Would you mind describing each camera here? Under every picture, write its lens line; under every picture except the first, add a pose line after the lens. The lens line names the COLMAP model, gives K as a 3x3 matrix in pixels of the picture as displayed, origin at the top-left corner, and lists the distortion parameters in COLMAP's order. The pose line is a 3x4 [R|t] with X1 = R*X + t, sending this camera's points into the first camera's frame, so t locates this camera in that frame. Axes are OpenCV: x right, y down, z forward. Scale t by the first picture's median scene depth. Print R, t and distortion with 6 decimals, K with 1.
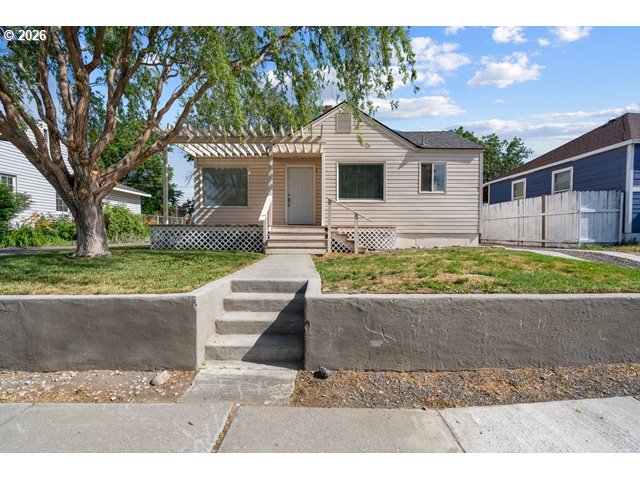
lens RADIAL K [[291.4, 0, 318.4], [0, 291.4, 240.1], [0, 0, 1]] dist [-0.004519, 0.002205]
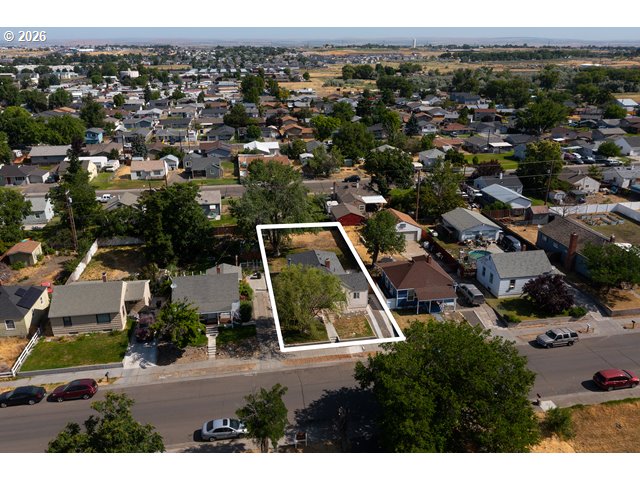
lens RADIAL K [[505.3, 0, 322.6], [0, 505.3, 239.8], [0, 0, 1]] dist [-0.001126, 0.013863]
pose [[0.984584, -0.062000, 0.163553, -1.311828], [0.004789, 0.944272, 0.329130, -3.608702], [-0.174844, -0.323273, 0.930013, -5.798357]]
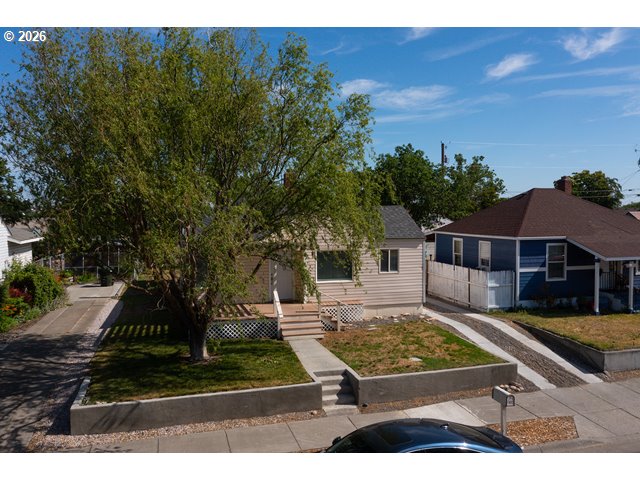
lens RADIAL K [[505.3, 0, 322.5], [0, 505.3, 236.9], [0, 0, 1]] dist [-0.001126, 0.013863]
pose [[0.962017, -0.018304, 0.272375, -0.515134], [0.012412, 0.999651, 0.023339, -0.399470], [-0.272707, -0.019071, 0.961908, -1.099564]]
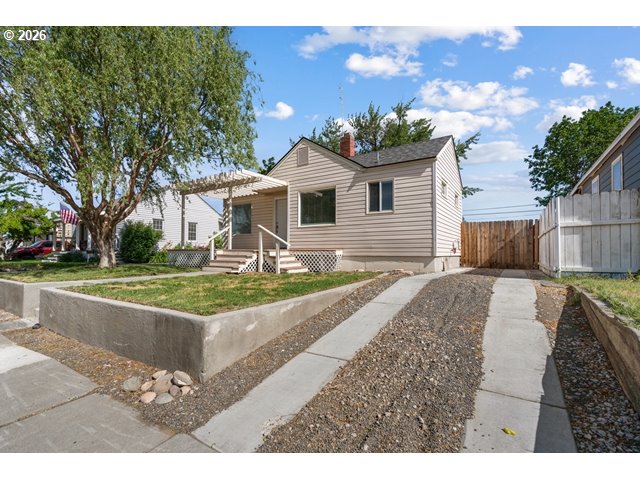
lens RADIAL K [[296.7, 0, 315.8], [0, 296.7, 251.2], [0, 0, 1]] dist [-0.001114, -0.001620]
pose [[0.831015, -0.003134, -0.556241, 0.805016], [-0.015354, 0.999474, -0.028570, -0.009479], [0.556038, 0.032282, 0.830530, 0.105165]]
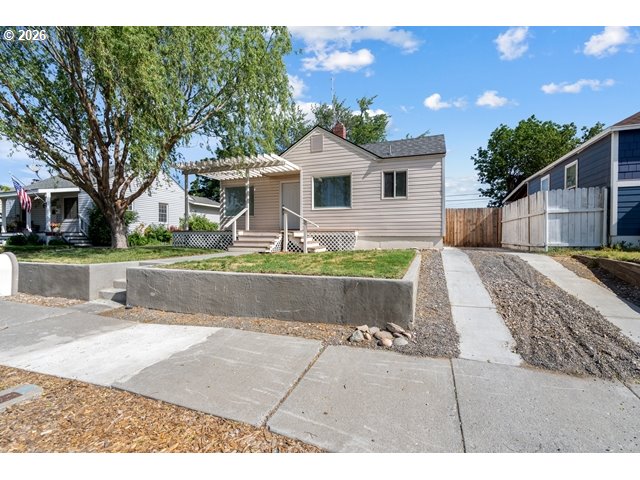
lens RADIAL K [[291.4, 0, 319.0], [0, 291.4, 240.1], [0, 0, 1]] dist [-0.004519, 0.002205]
pose [[0.933238, 0.003418, -0.359244, 0.556320], [-0.008967, 0.999865, -0.013781, 0.008400], [0.359148, 0.016082, 0.933142, -0.105961]]
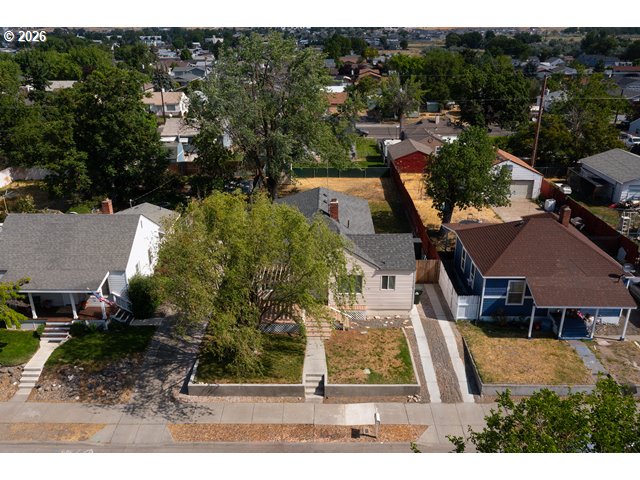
lens RADIAL K [[536.1, 0, 322.8], [0, 536.1, 240.9], [0, 0, 1]] dist [0.005667, -0.015912]
pose [[0.999989, 0.002308, -0.003976, -0.014108], [-0.000789, 0.938183, 0.346138, -1.770485], [0.004529, -0.346131, 0.938175, -2.278286]]
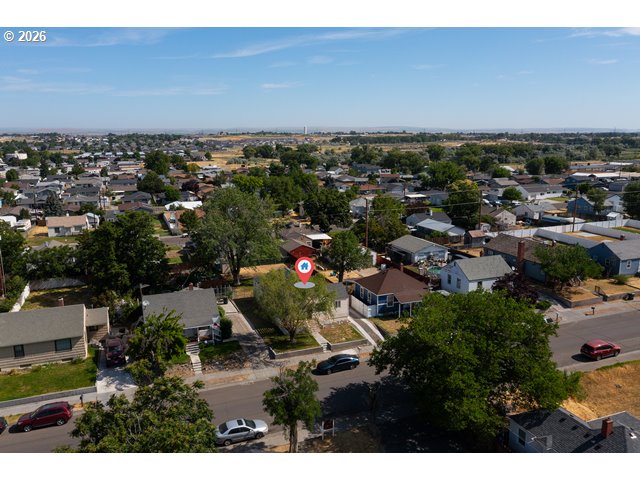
lens RADIAL K [[505.3, 0, 320.4], [0, 505.3, 240.0], [0, 0, 1]] dist [-0.001126, 0.013863]
pose [[0.930875, -0.079036, 0.356687, -2.457881], [0.015595, 0.984025, 0.177344, -2.540189], [-0.365005, -0.159522, 0.917237, -5.655888]]
